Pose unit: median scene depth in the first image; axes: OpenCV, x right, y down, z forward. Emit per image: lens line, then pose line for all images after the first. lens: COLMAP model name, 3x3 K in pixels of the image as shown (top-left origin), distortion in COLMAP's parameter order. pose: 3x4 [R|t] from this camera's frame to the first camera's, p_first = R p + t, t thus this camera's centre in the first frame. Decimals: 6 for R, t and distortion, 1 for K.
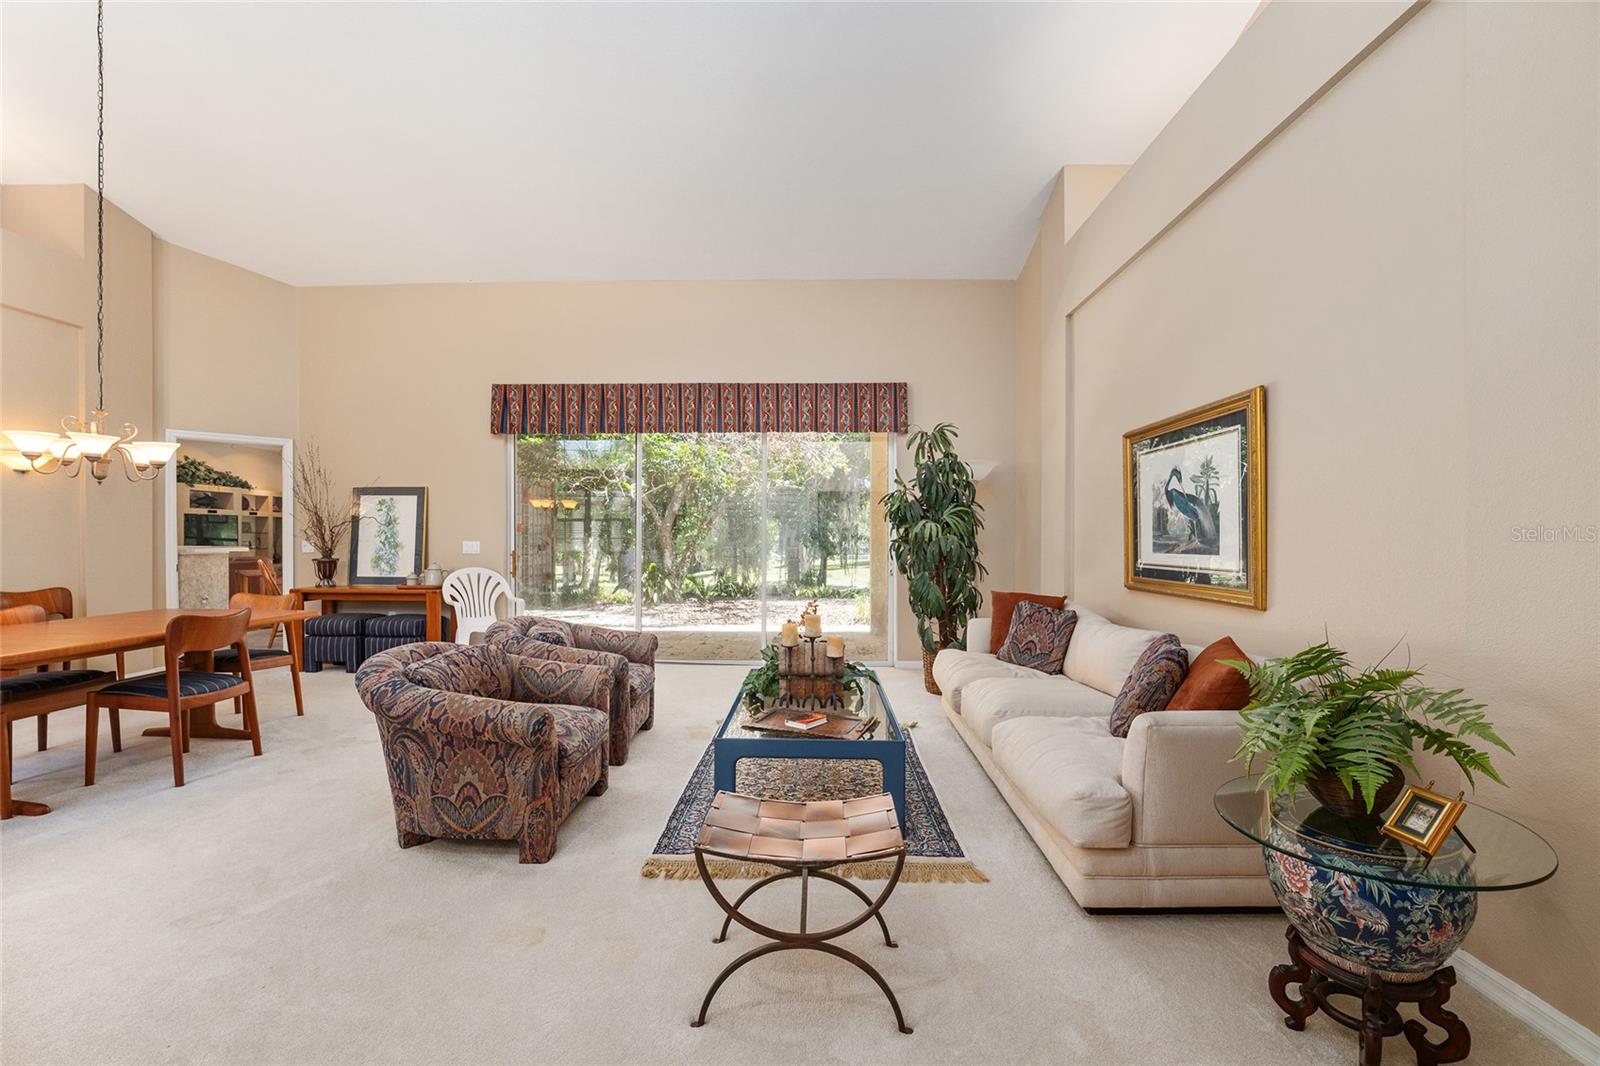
lens RADIAL K [[646.5, 0, 803.5], [0, 646.5, 545.0], [0, 0, 1]] dist [-0.022792, 0.000354]
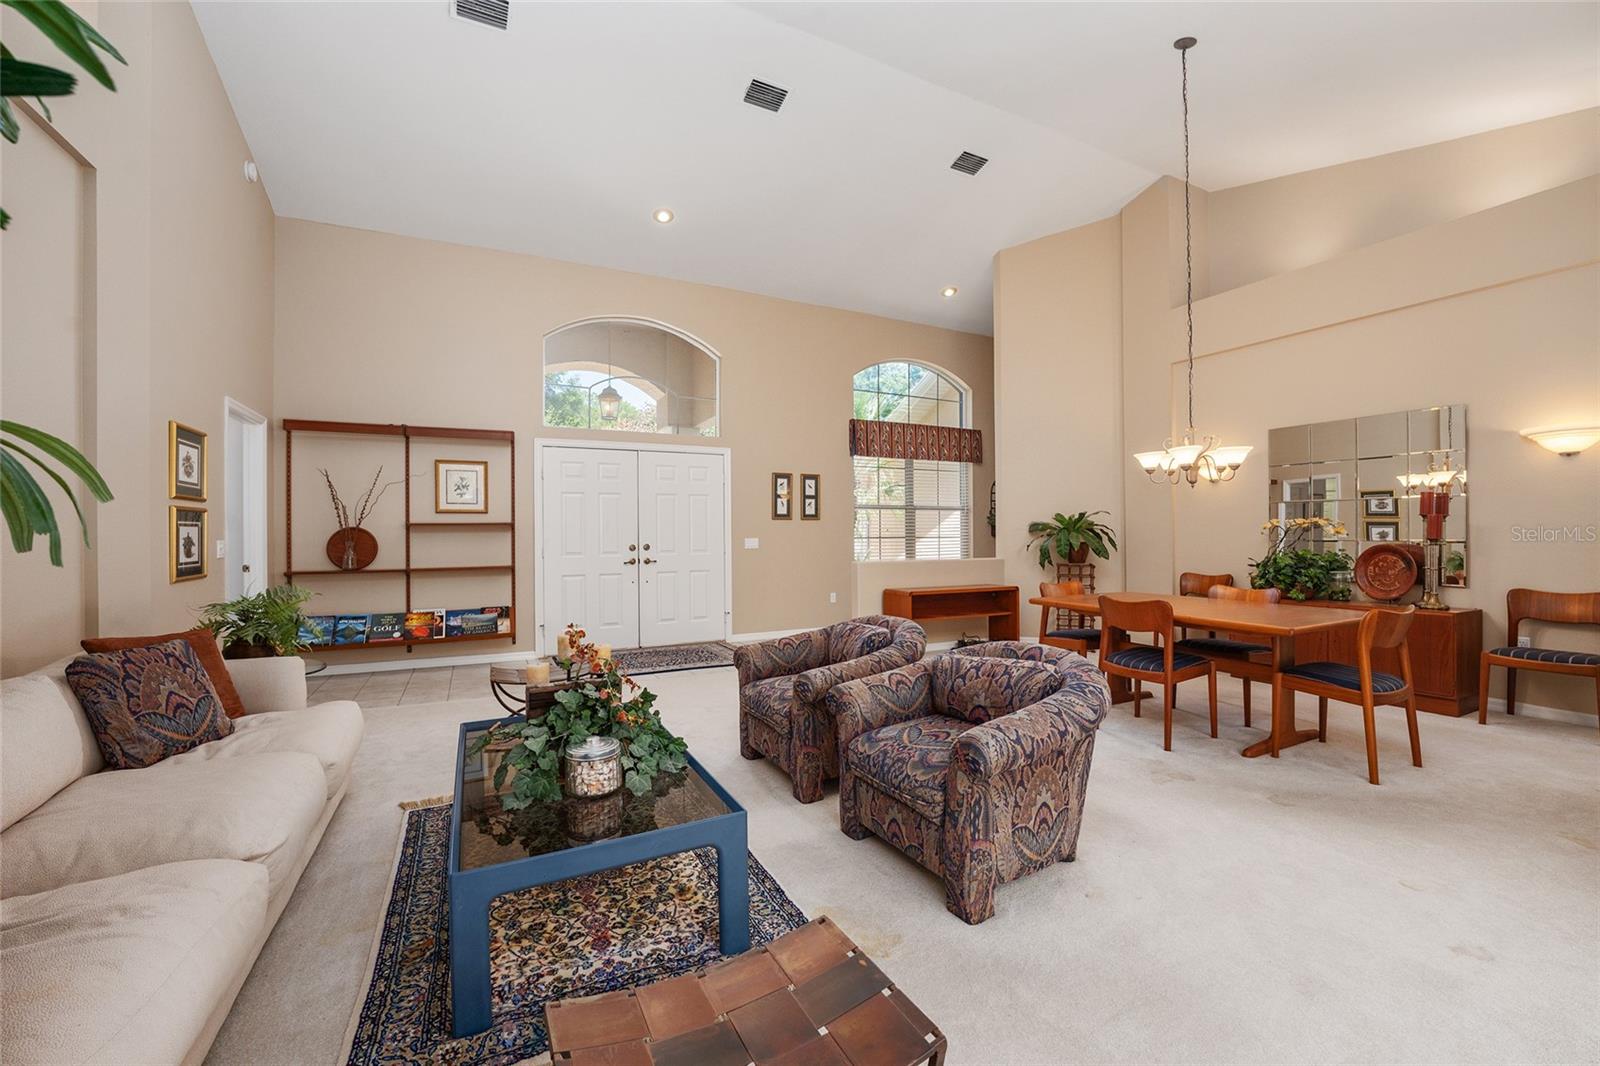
lens RADIAL K [[643.5, 0, 804.4], [0, 643.5, 533.0], [0, 0, 1]] dist [-0.027868, 0.004400]
pose [[-0.879262, 0.002869, -0.476330, 0.102684], [-0.002002, 0.999951, 0.009717, -0.015784], [0.476335, 0.009497, -0.879213, 1.415922]]
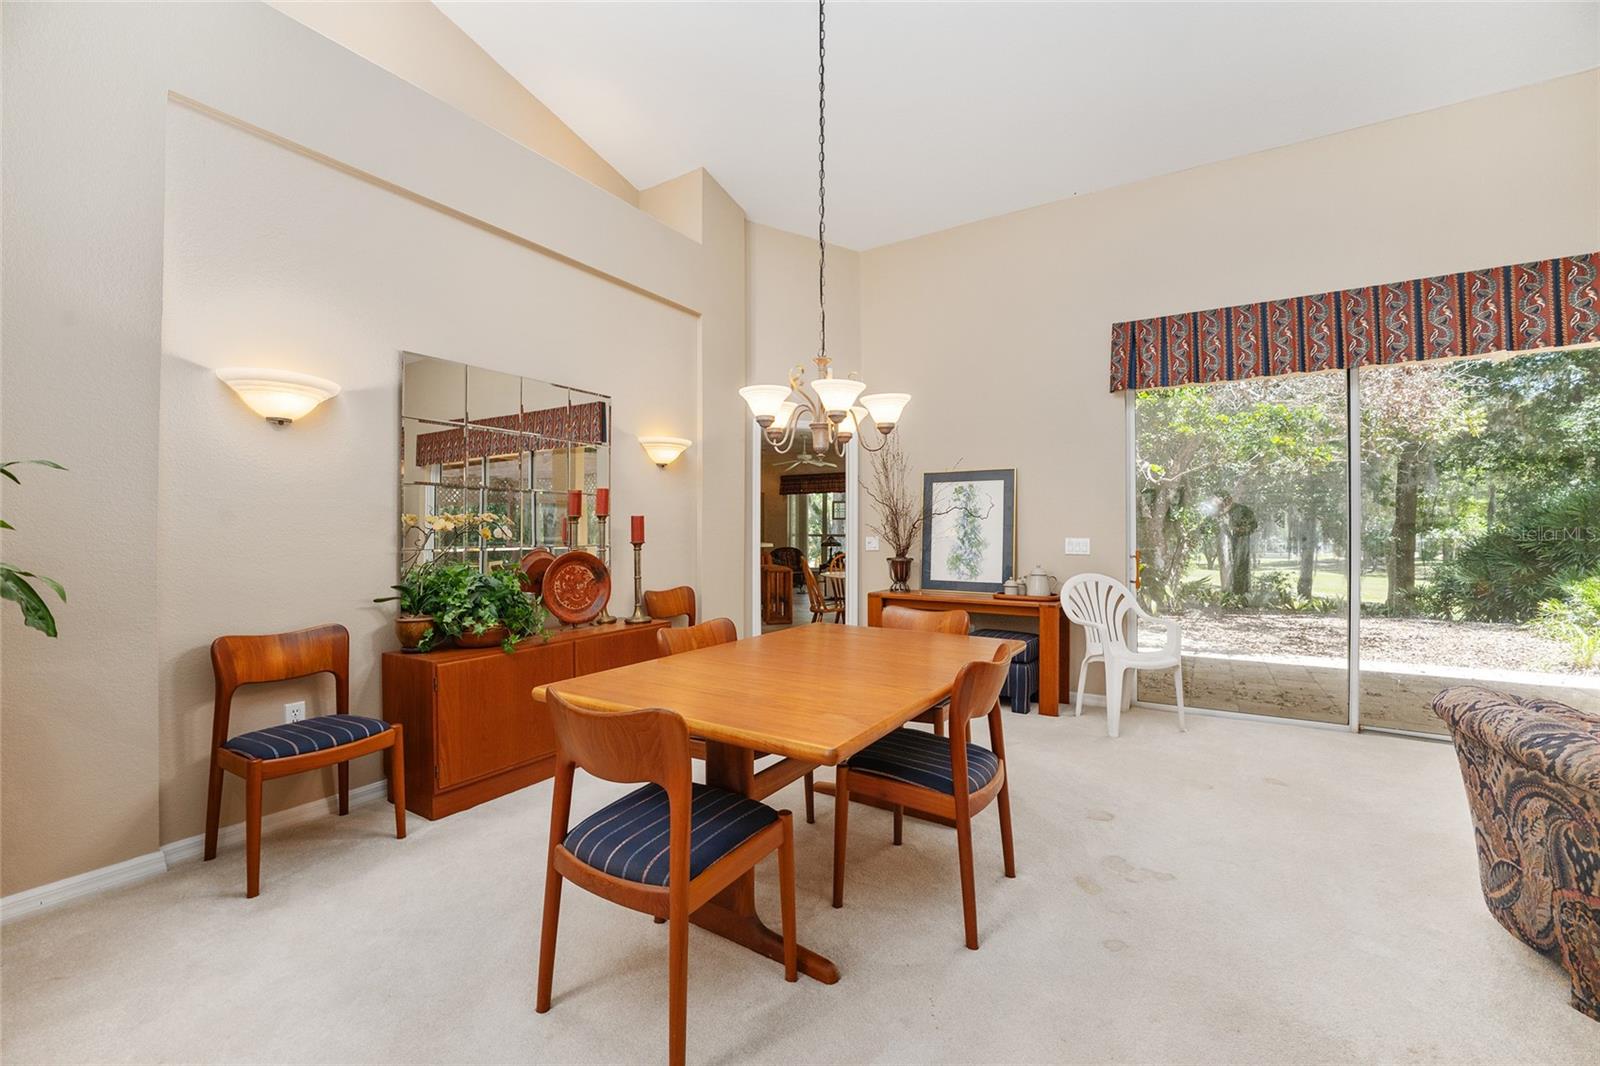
lens RADIAL K [[644.0, 0, 805.6], [0, 644.0, 525.4], [0, 0, 1]] dist [-0.024380, -0.000098]
pose [[0.859238, -0.008150, -0.511510, -0.624817], [-0.003244, 0.999766, -0.021378, -0.005116], [0.511565, 0.020028, 0.859011, 0.297397]]
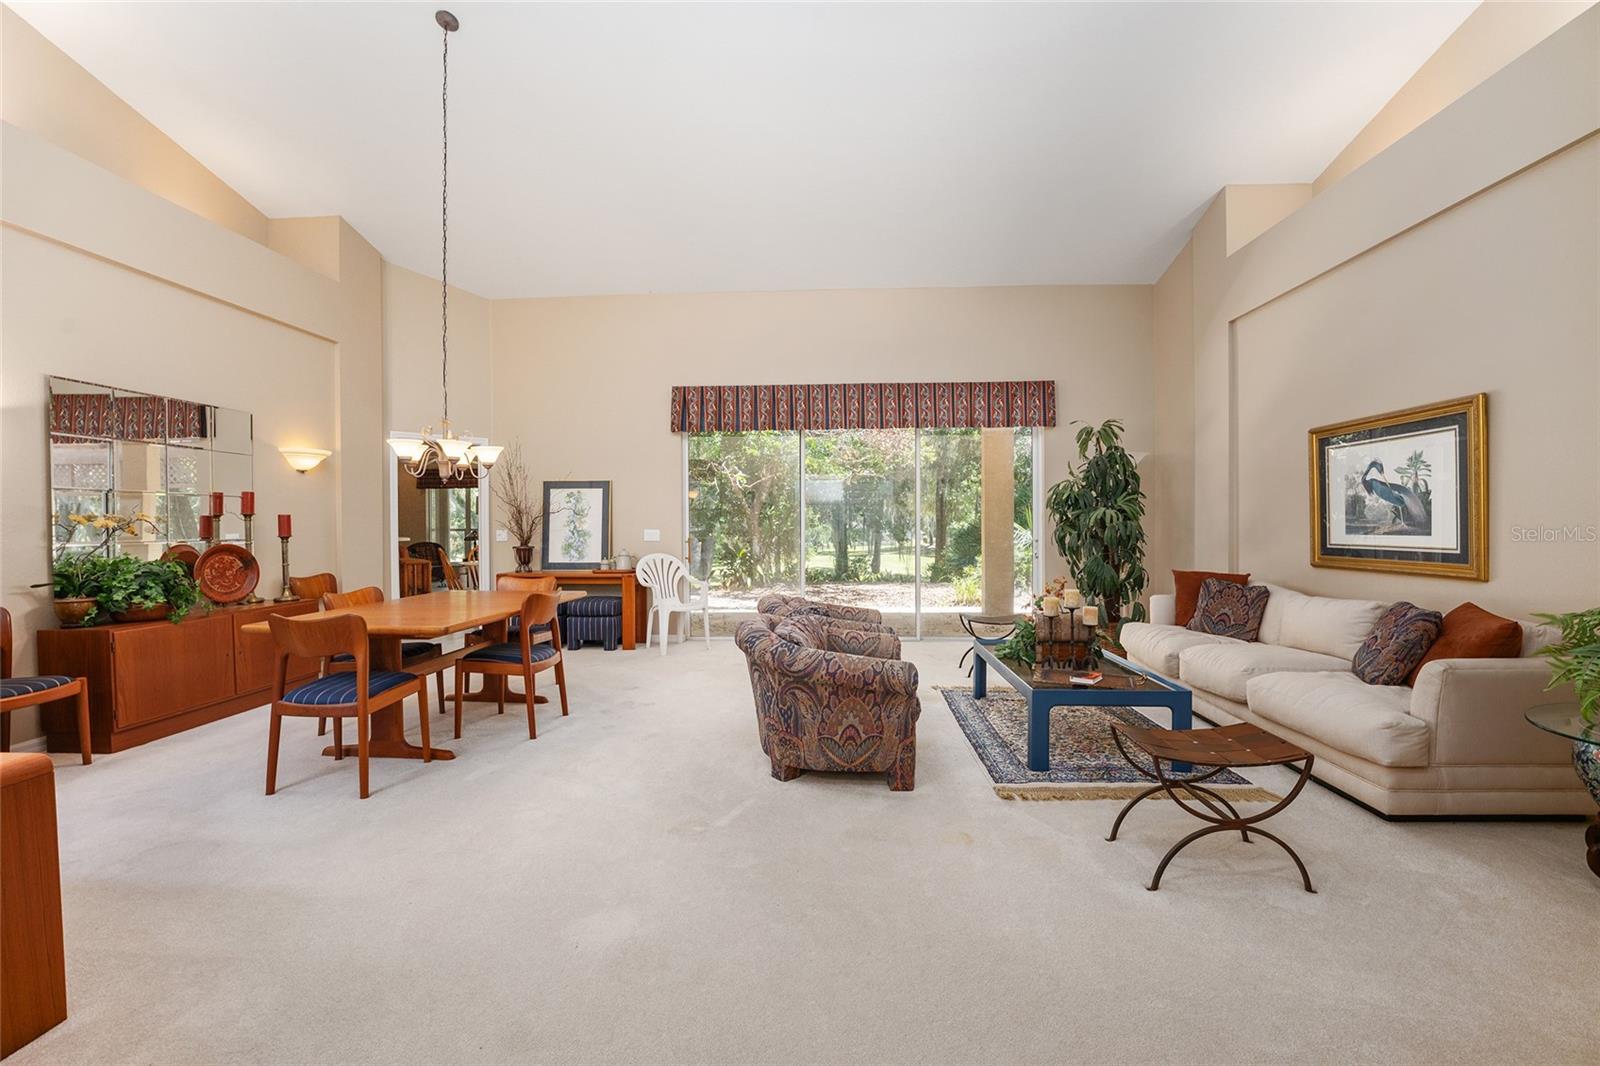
lens RADIAL K [[643.5, 0, 804.4], [0, 643.5, 533.0], [0, 0, 1]] dist [-0.027868, 0.004400]
pose [[0.999463, -0.007674, -0.031857, -0.339525], [0.007734, 0.999969, 0.001761, 0.000163], [0.031843, -0.002006, 0.999491, -0.138053]]
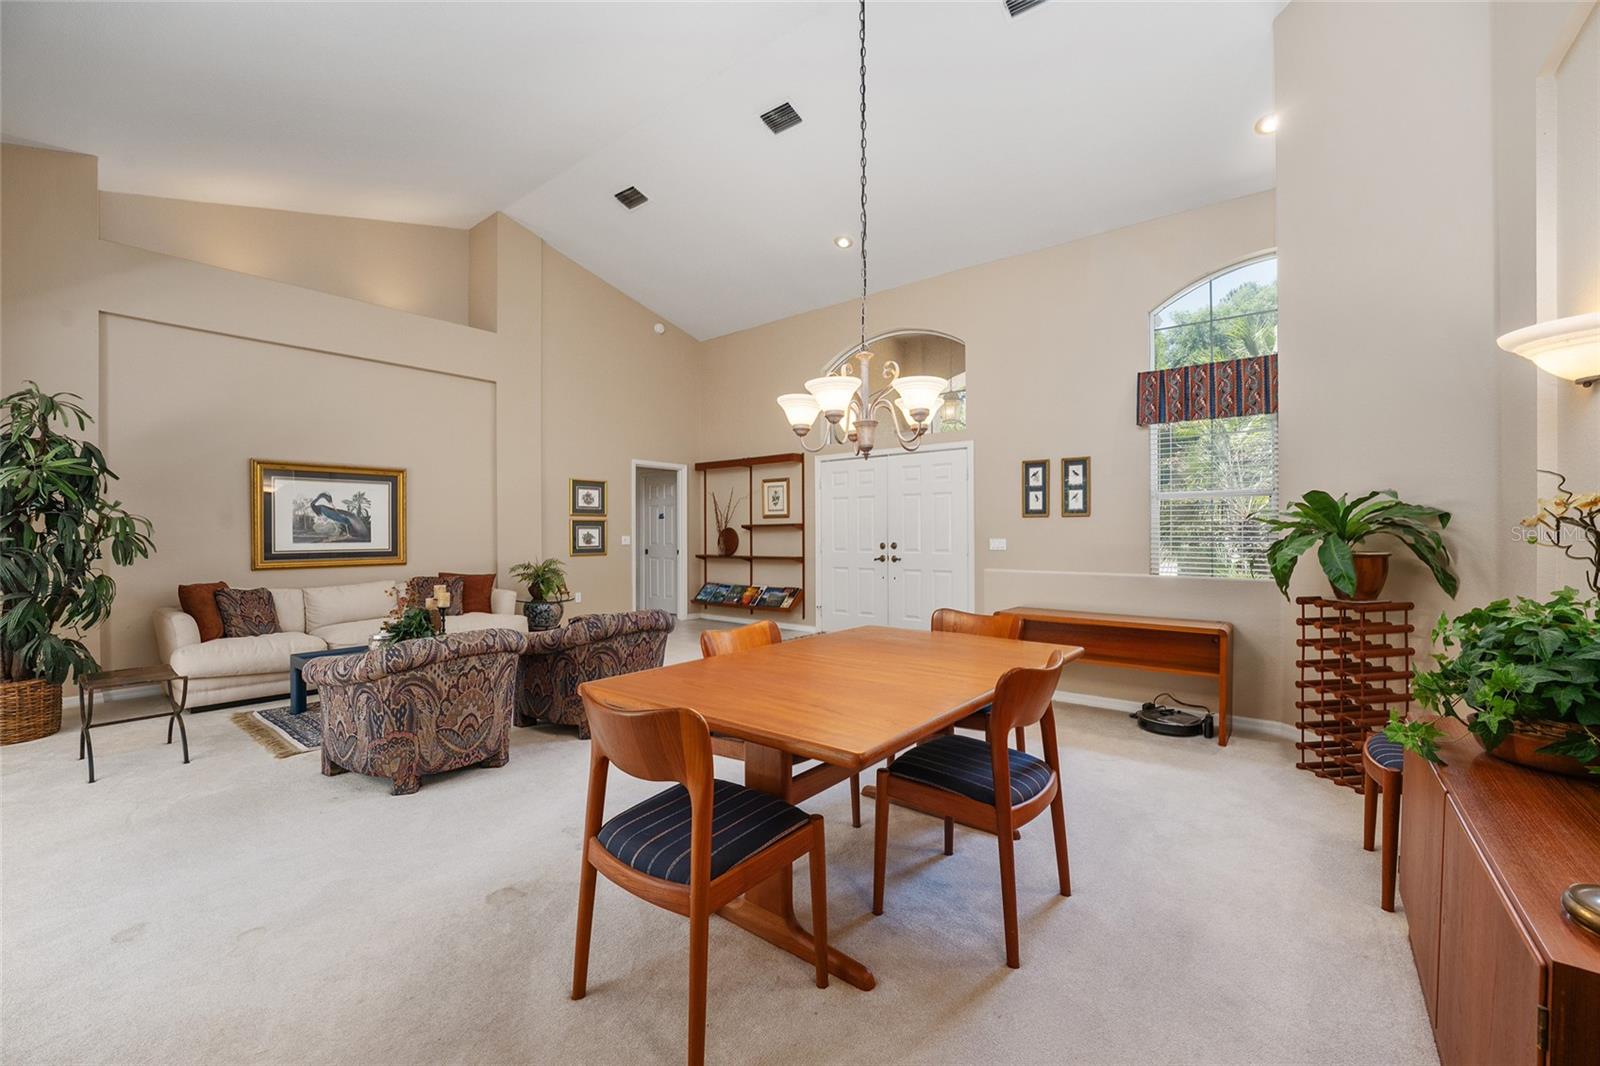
lens RADIAL K [[649.9, 0, 806.6], [0, 649.9, 539.6], [0, 0, 1]] dist [-0.029551, 0.005533]
pose [[-0.802116, -0.006903, 0.597128, -1.228758], [0.007397, 0.999742, 0.021492, -0.018835], [-0.597122, 0.021656, -0.801858, 1.325766]]
